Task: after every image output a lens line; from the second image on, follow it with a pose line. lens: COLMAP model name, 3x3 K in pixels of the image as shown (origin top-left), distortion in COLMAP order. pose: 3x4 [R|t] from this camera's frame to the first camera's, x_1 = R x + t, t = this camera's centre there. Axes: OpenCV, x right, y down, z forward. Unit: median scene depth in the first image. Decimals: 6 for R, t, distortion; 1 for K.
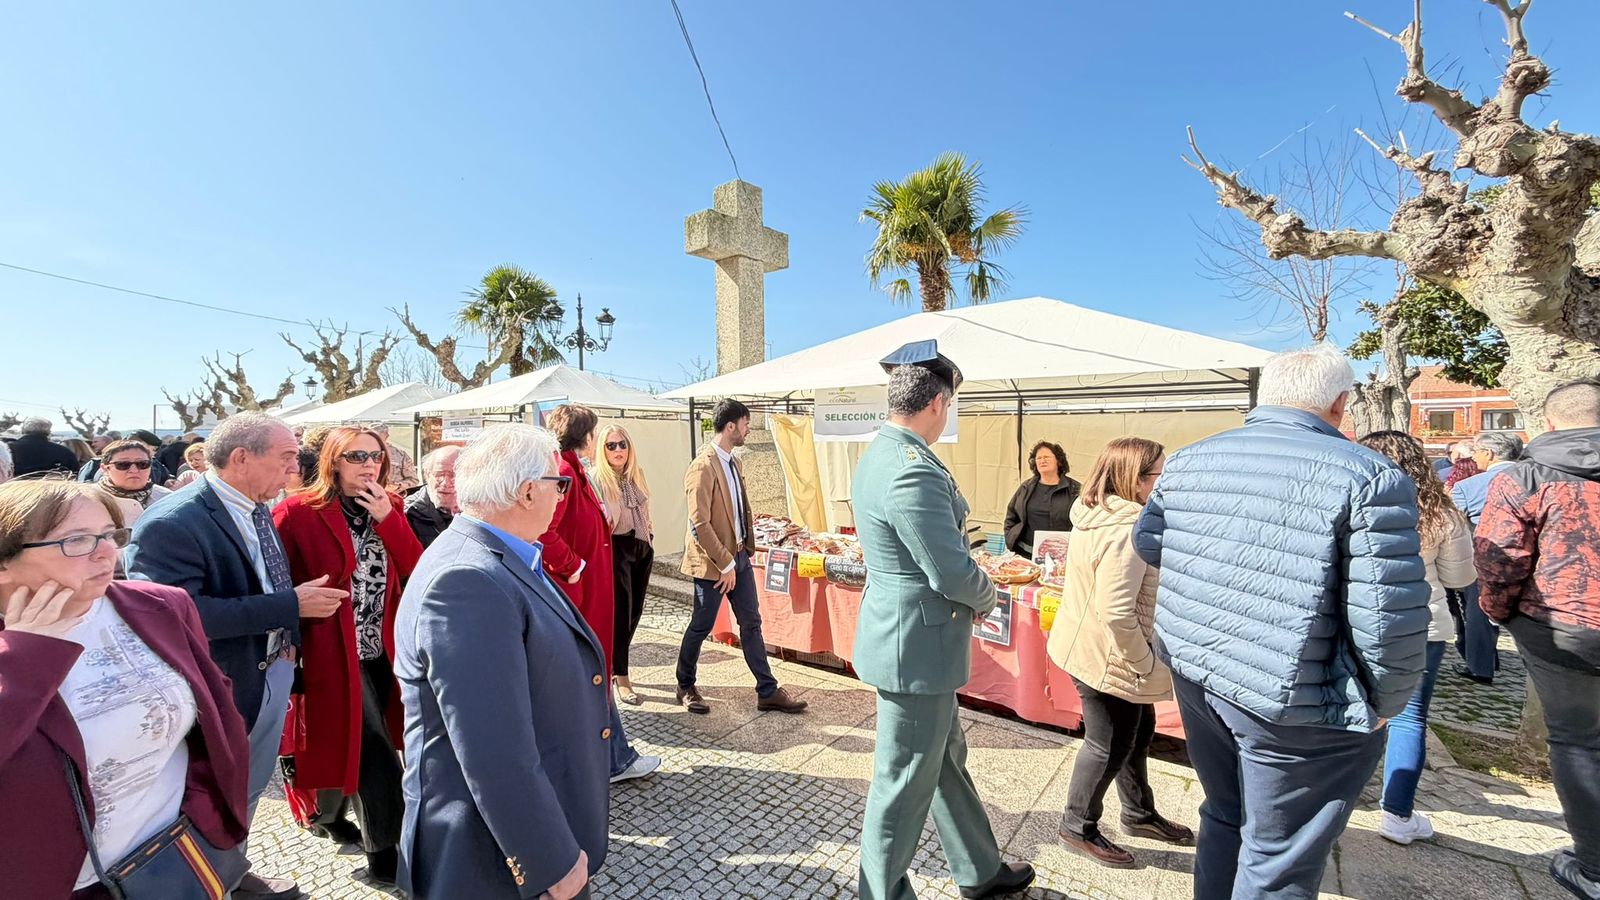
lens RADIAL K [[638.7, 0, 795.2], [0, 638.7, 455.4], [0, 0, 1]] dist [0.002161, -0.000043]
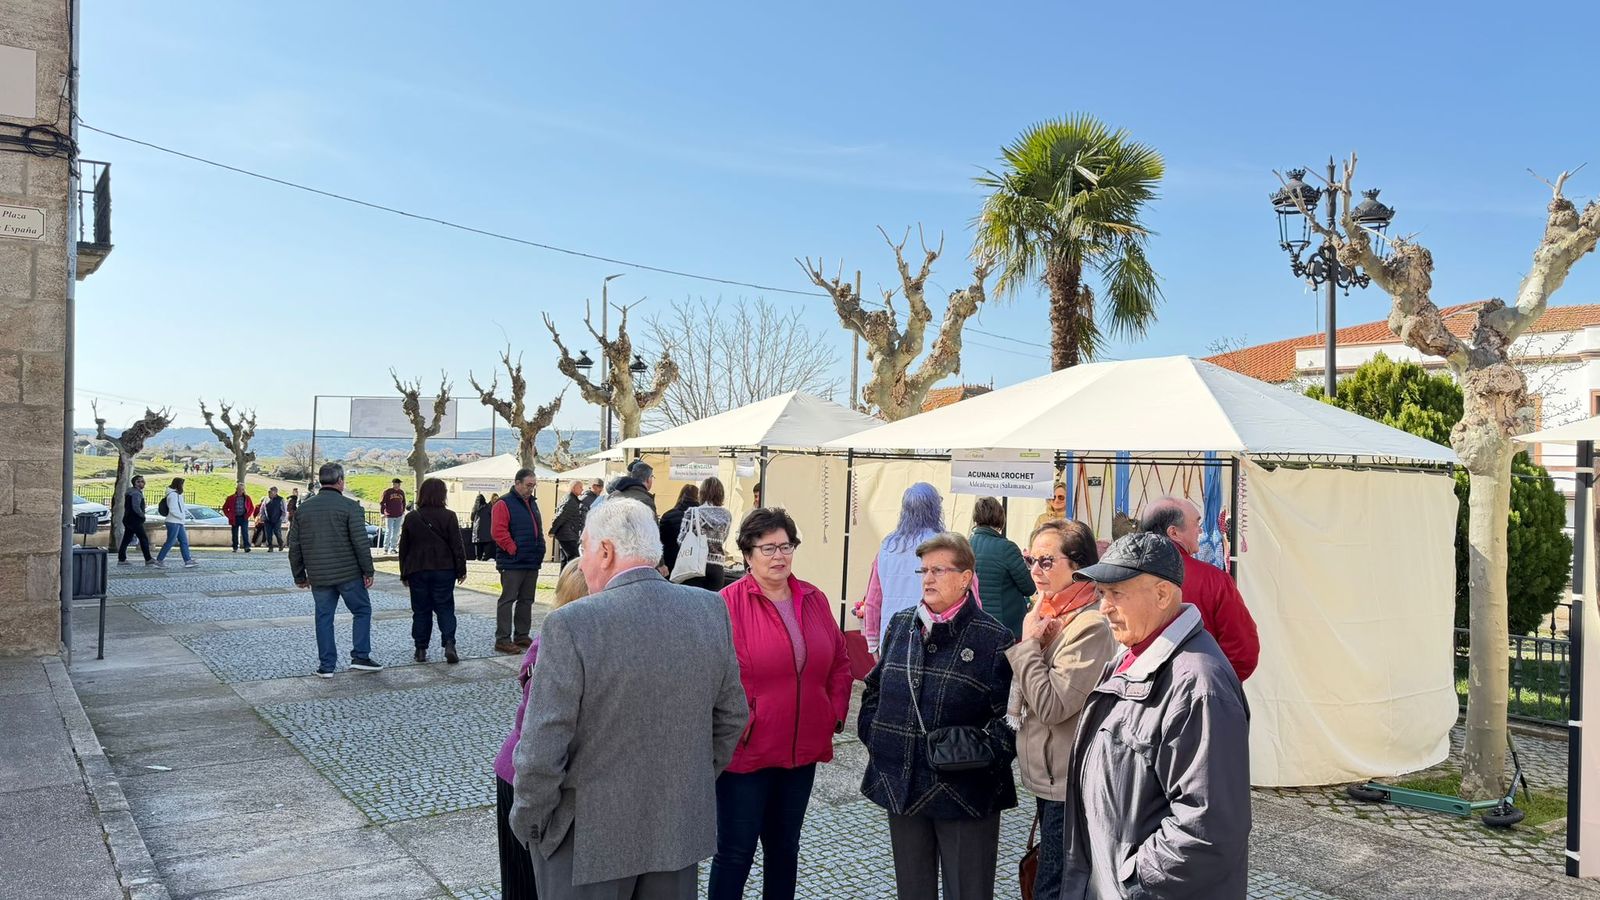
lens RADIAL K [[1134.2, 0, 802.6], [0, 1134.2, 445.9], [0, 0, 1]] dist [0.032642, -0.030205]
pose [[0.958883, 0.023011, -0.282867, -0.801574], [-0.034521, 0.998764, -0.035772, -0.026653], [0.281694, 0.044066, 0.958492, 0.273637]]
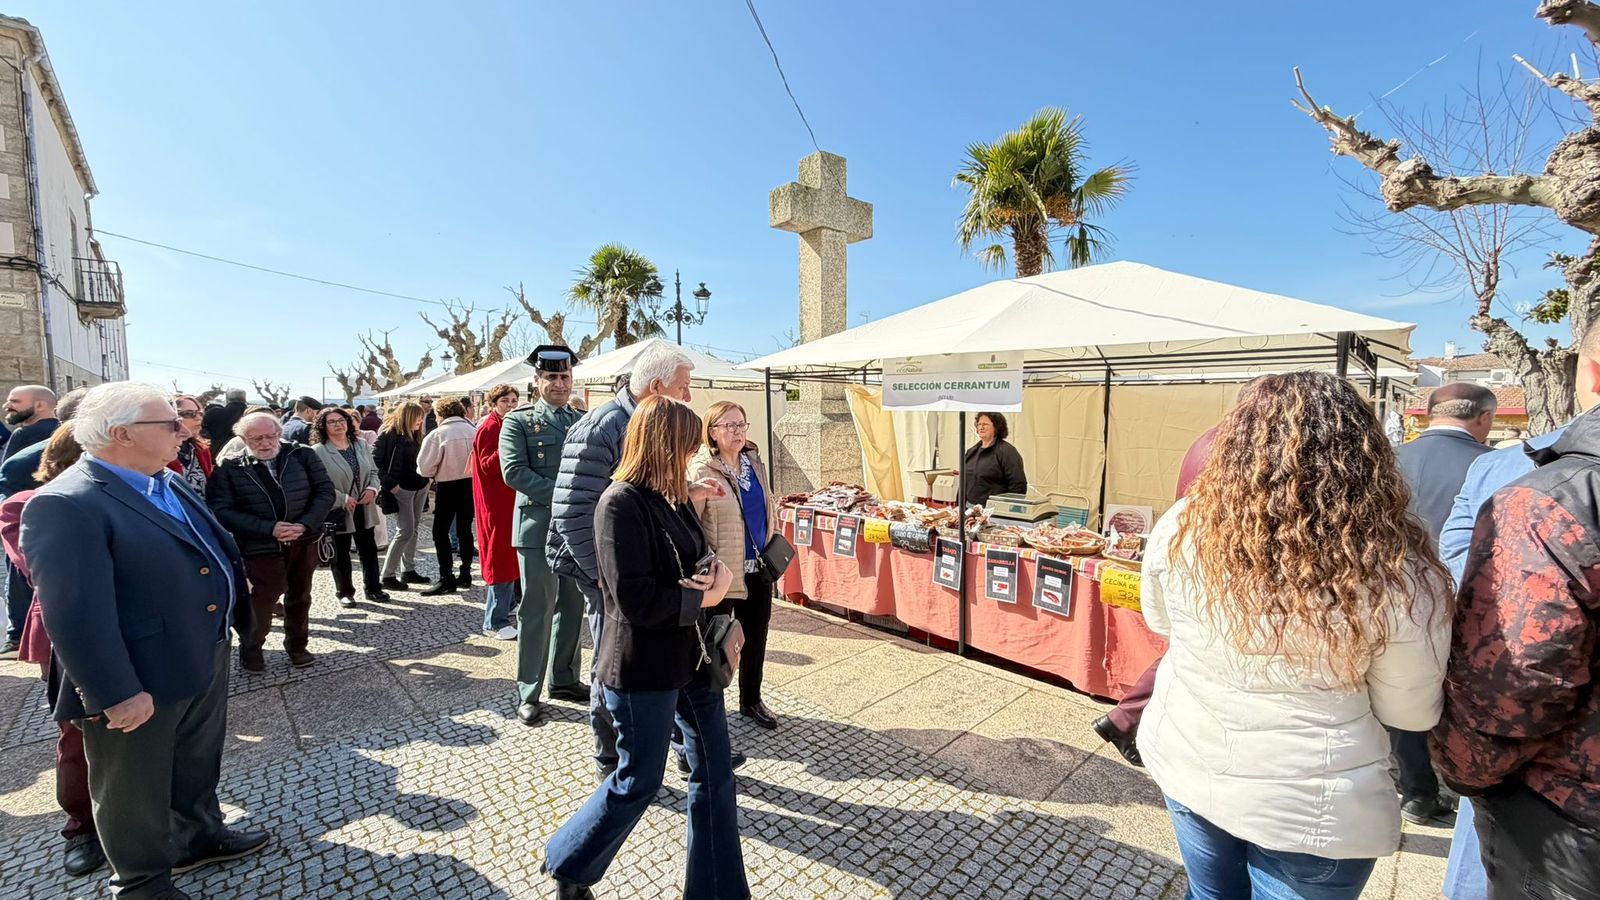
lens RADIAL K [[638.7, 0, 795.2], [0, 638.7, 455.4], [0, 0, 1]] dist [0.002161, -0.000043]
pose [[0.988205, 0.017955, -0.152079, 0.025658], [-0.011449, 0.998986, 0.043543, 0.003584], [0.152707, -0.041289, 0.987409, -0.016386]]
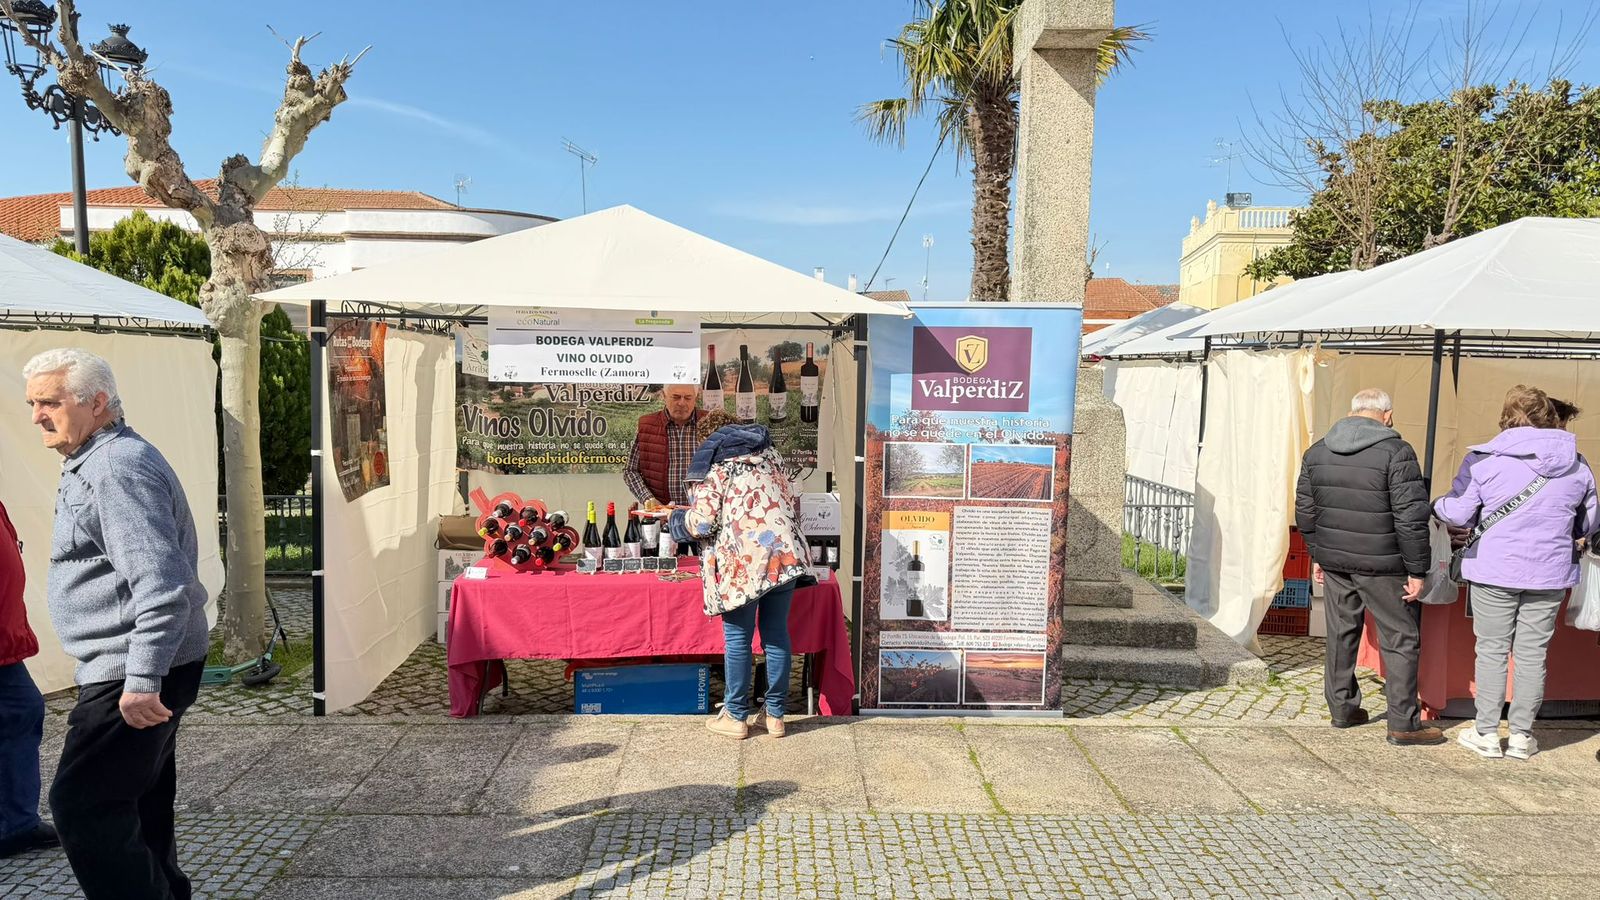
lens RADIAL K [[1134.2, 0, 802.6], [0, 1134.2, 445.9], [0, 0, 1]] dist [0.032642, -0.030205]
pose [[0.774069, -0.031703, 0.632307, -0.766330], [-0.003706, 0.998501, 0.054600, -0.021286], [-0.633090, -0.044608, 0.772792, 0.321637]]
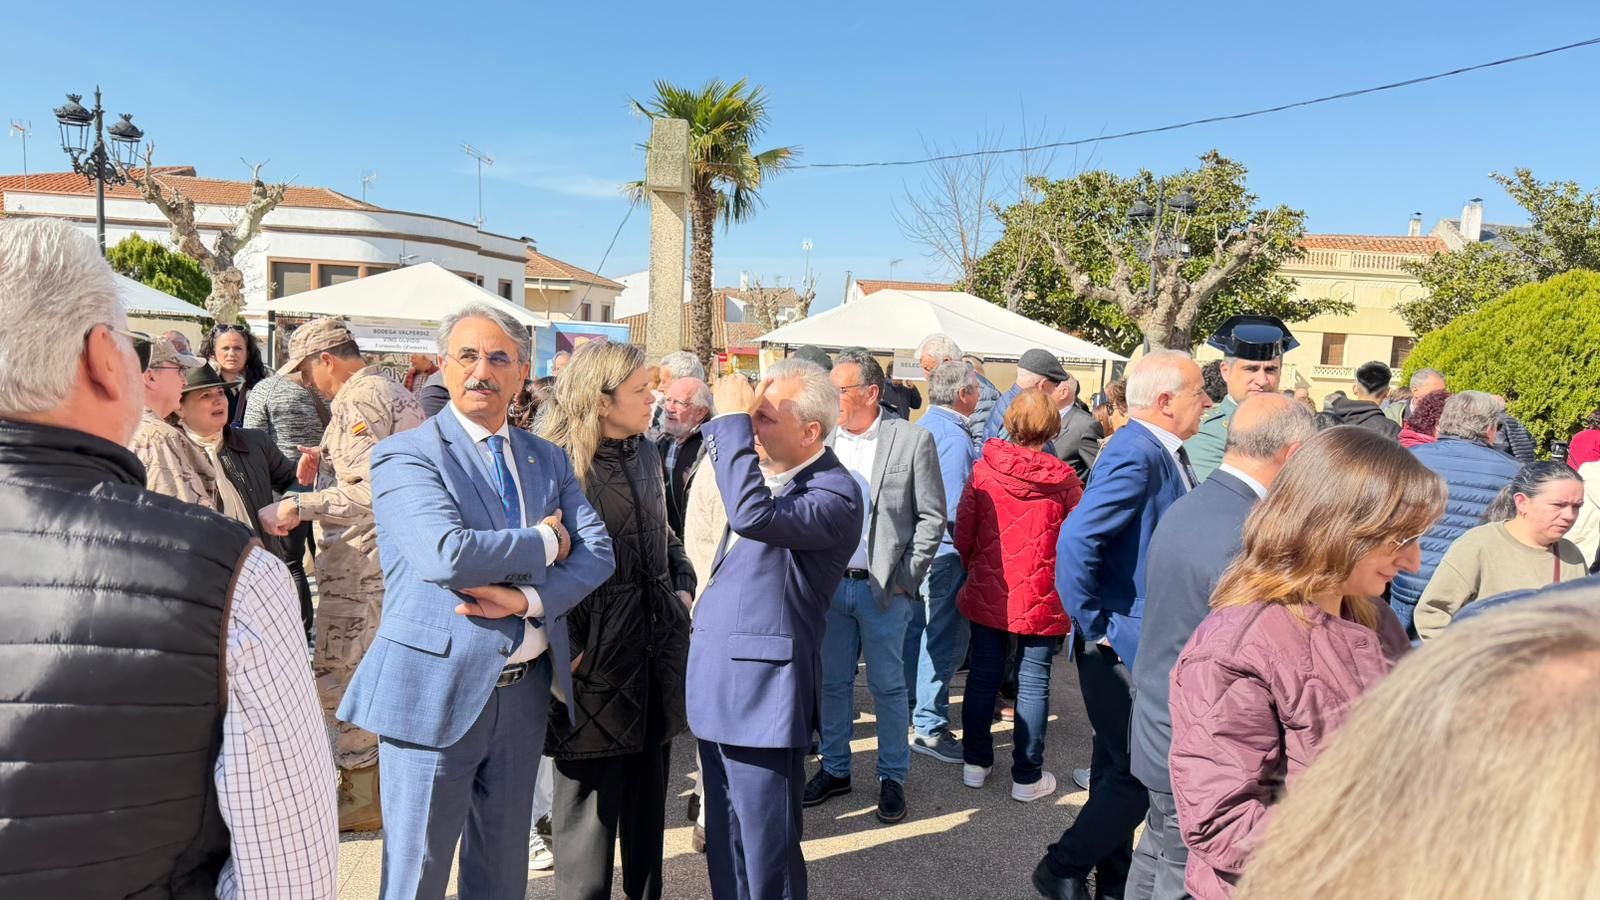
lens RADIAL K [[1113.3, 0, 815.5], [0, 1113.3, 458.3], [0, 0, 1]] dist [0.073536, -0.091662]
pose [[0.717842, -0.026307, 0.695709, -1.049123], [-0.035159, 0.996641, 0.073964, -0.011989], [-0.695318, -0.077555, 0.714506, -0.447452]]
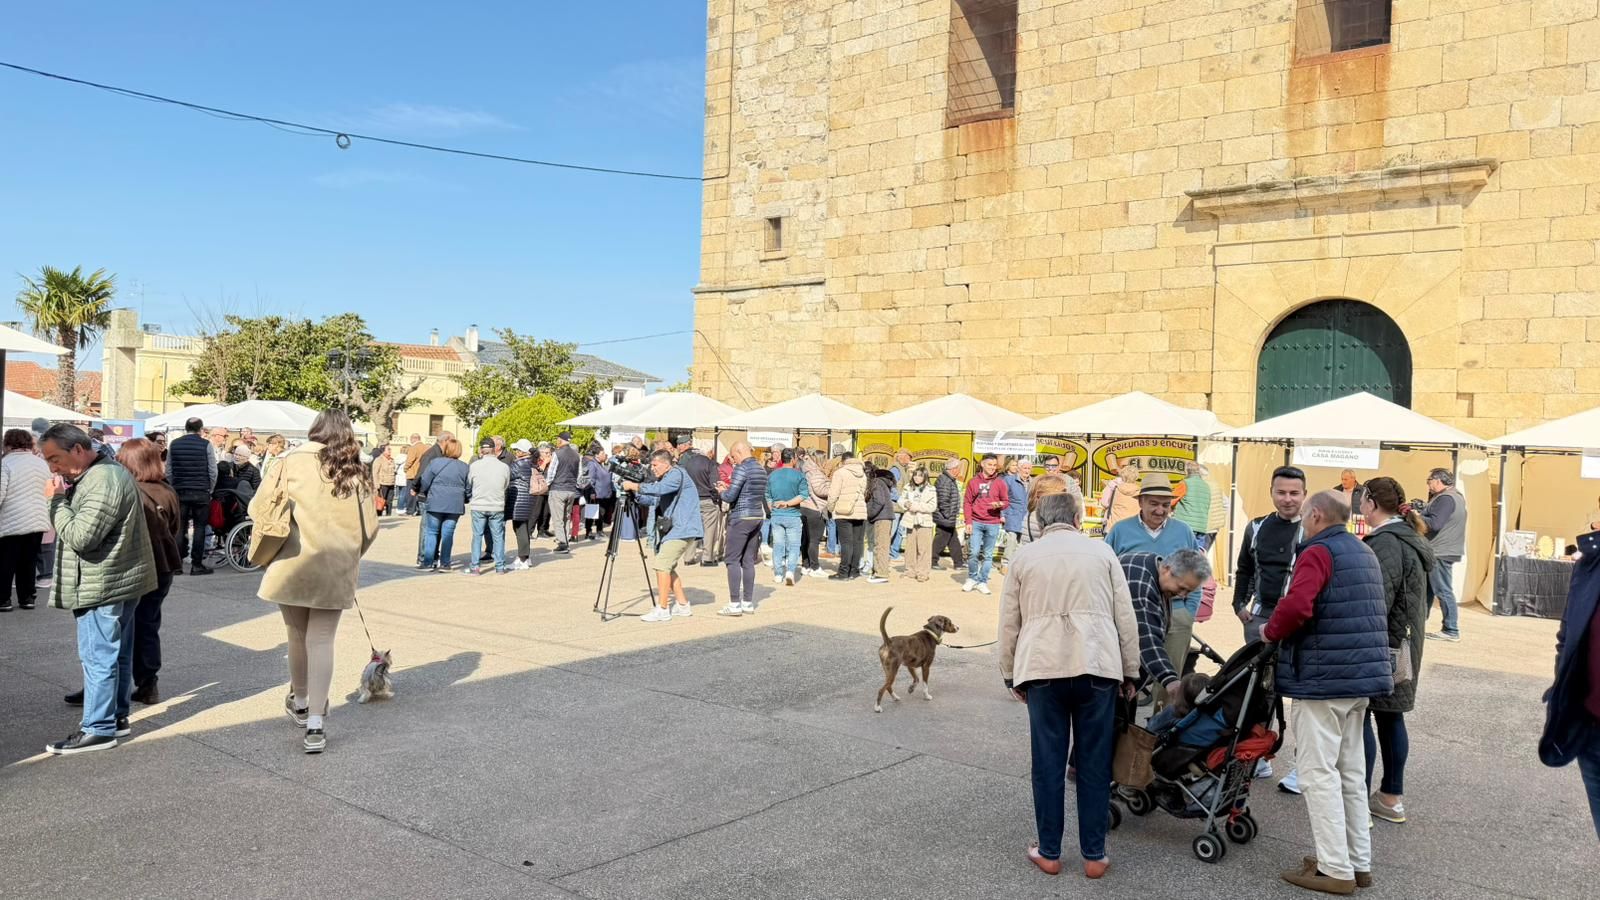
lens RADIAL K [[1081.3, 0, 800.0], [0, 1081.3, 450.0], [0, 0, 1]] dist [0.032719, -0.063340]
pose [[-0.029711, 0.010421, 0.999504, -2.979141], [0.003003, 0.999942, -0.010336, 0.040319], [-0.999554, 0.002695, -0.029740, -0.831001]]
